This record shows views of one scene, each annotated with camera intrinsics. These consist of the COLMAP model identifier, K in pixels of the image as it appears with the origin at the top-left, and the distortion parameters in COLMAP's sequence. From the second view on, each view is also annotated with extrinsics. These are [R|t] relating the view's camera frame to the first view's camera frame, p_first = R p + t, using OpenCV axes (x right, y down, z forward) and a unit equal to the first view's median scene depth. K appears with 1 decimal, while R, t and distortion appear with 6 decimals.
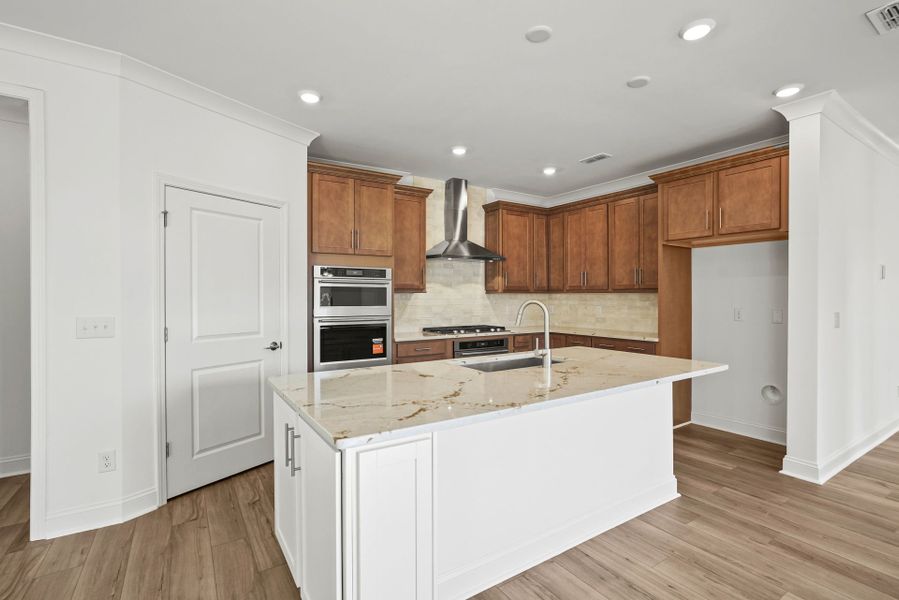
lens RADIAL K [[418.5, 0, 447.3], [0, 418.5, 299.5], [0, 0, 1]] dist [-0.043871, 0.024842]
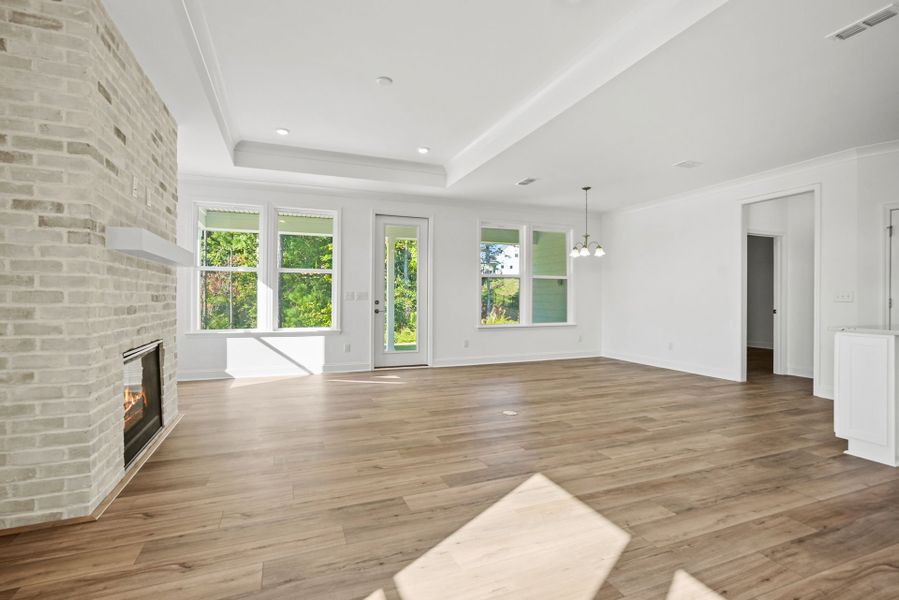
lens RADIAL K [[419.8, 0, 449.1], [0, 419.8, 297.1], [0, 0, 1]] dist [-0.029090, 0.017482]
pose [[-0.193647, 0.001149, -0.981071, 0.863669], [-0.012201, 0.999919, 0.003579, 0.054243], [0.980995, 0.012663, -0.193617, -0.261924]]
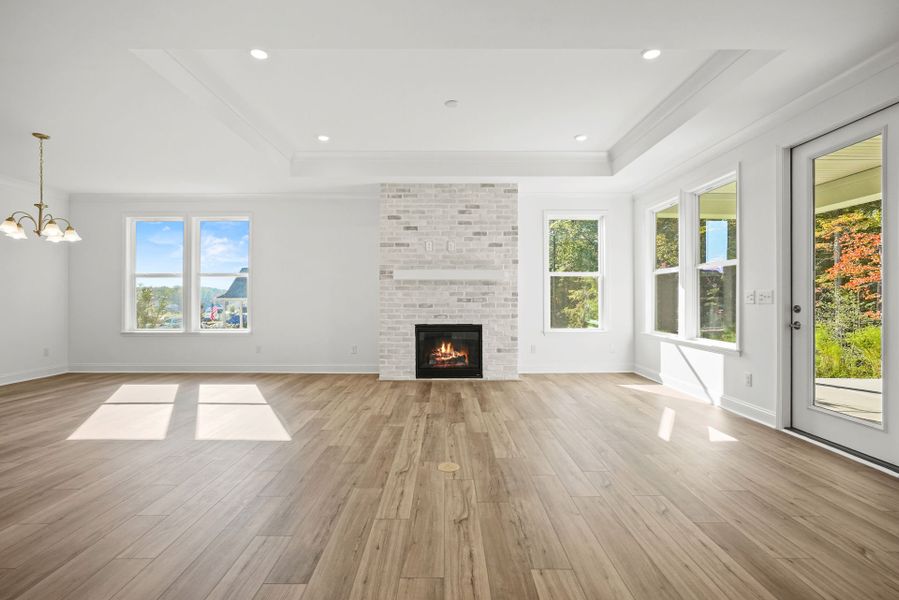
lens RADIAL K [[418.5, 0, 447.3], [0, 418.5, 299.5], [0, 0, 1]] dist [-0.043871, 0.024842]
pose [[-0.841291, 0.001271, 0.540581, -0.609746], [0.006656, 0.999946, 0.008007, 0.051956], [-0.540542, 0.010334, -0.841254, 0.300229]]
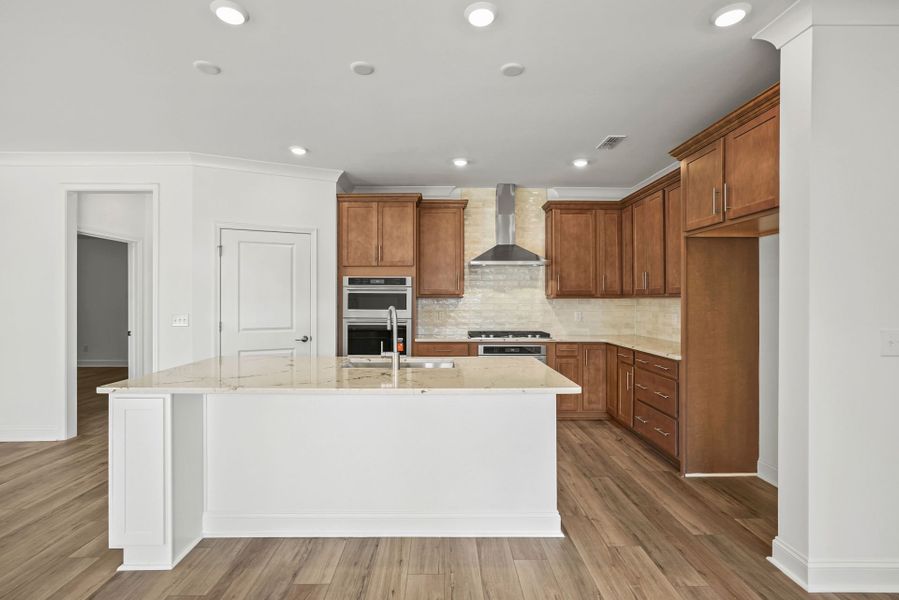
lens RADIAL K [[418.5, 0, 447.3], [0, 418.5, 299.5], [0, 0, 1]] dist [-0.043871, 0.024842]
pose [[0.847676, 0.001748, -0.530512, 0.584058], [-0.005968, 0.999963, -0.006241, -0.006266], [0.530481, 0.008457, 0.847654, 0.101536]]
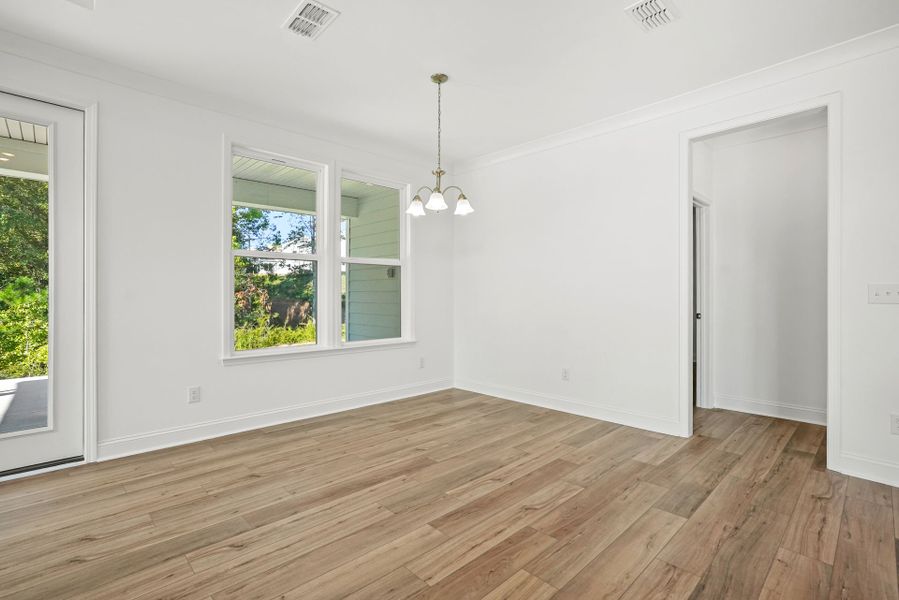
lens RADIAL K [[418.5, 0, 447.3], [0, 418.5, 299.5], [0, 0, 1]] dist [-0.043871, 0.024842]
pose [[0.188808, 0.010355, -0.981959, -0.027078], [-0.010345, 0.999910, 0.008555, 0.053278], [0.981960, 0.008544, 0.188898, -0.191228]]
